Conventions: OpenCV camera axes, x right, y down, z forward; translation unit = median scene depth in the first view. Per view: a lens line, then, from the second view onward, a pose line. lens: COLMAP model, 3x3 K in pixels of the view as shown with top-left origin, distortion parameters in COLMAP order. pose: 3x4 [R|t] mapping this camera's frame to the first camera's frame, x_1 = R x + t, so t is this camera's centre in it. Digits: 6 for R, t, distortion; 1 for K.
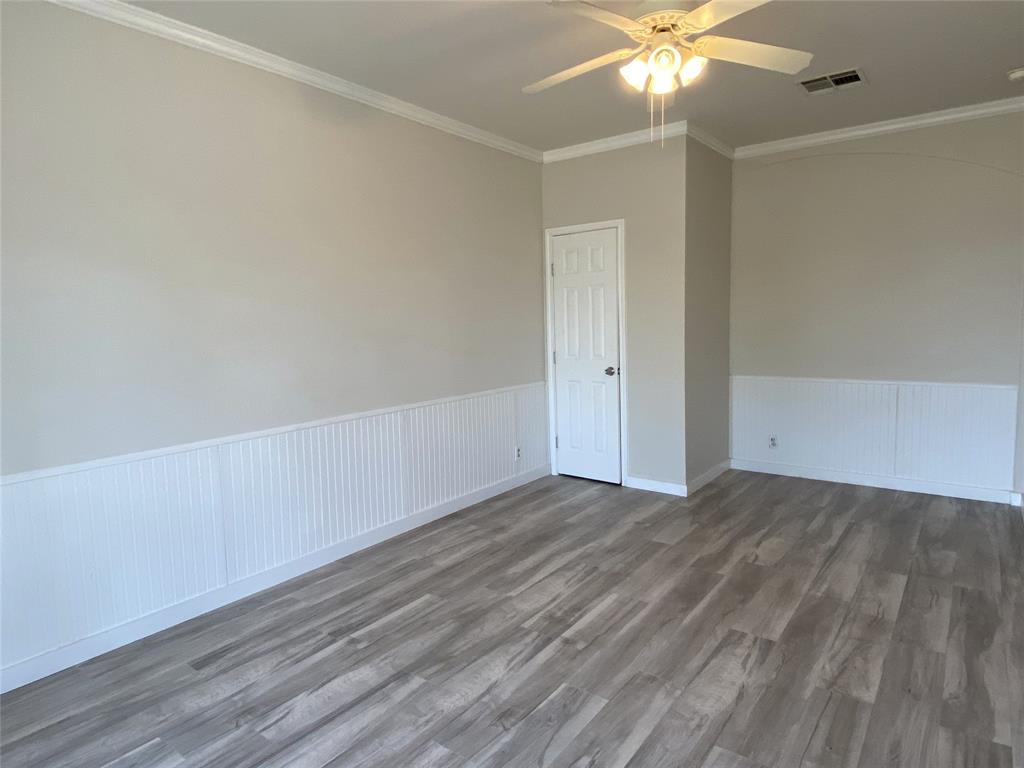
lens RADIAL K [[620.4, 0, 521.1], [0, 620.4, 375.4], [0, 0, 1]] dist [0.020317, -0.017720]
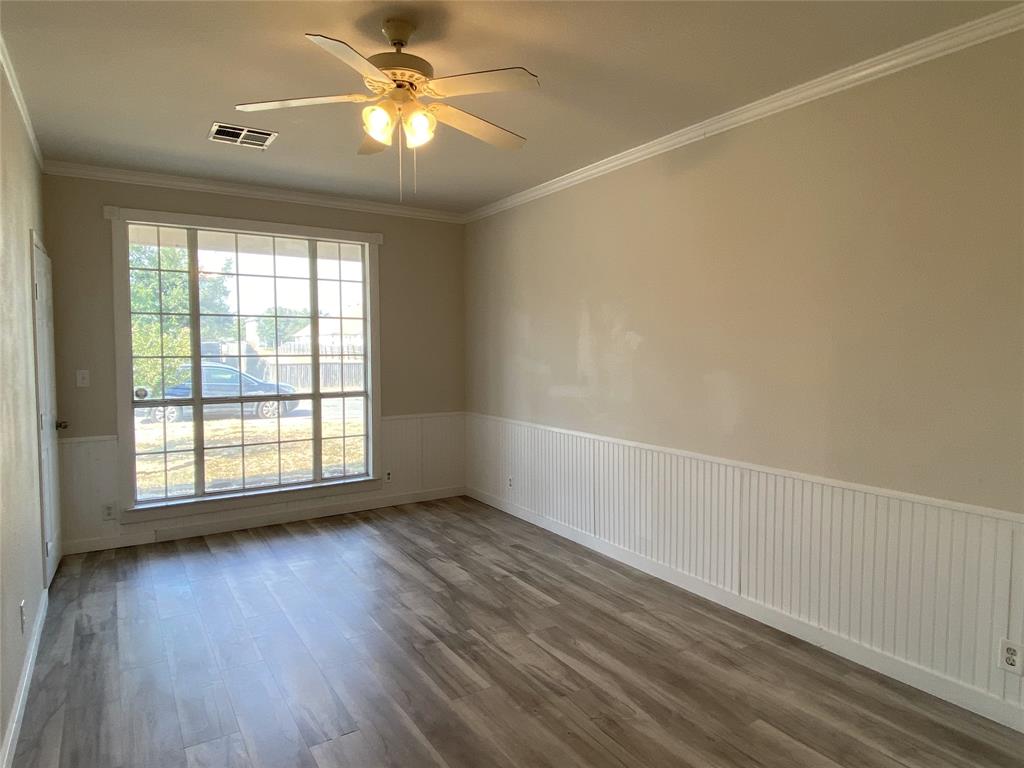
lens RADIAL K [[620.4, 0, 520.9], [0, 620.4, 384.7], [0, 0, 1]] dist [0.020317, -0.017720]
pose [[-0.348581, 0.091481, -0.932804, 0.940039], [-0.084861, 0.988057, 0.128612, -0.195364], [0.933429, 0.123990, -0.336654, 1.312167]]
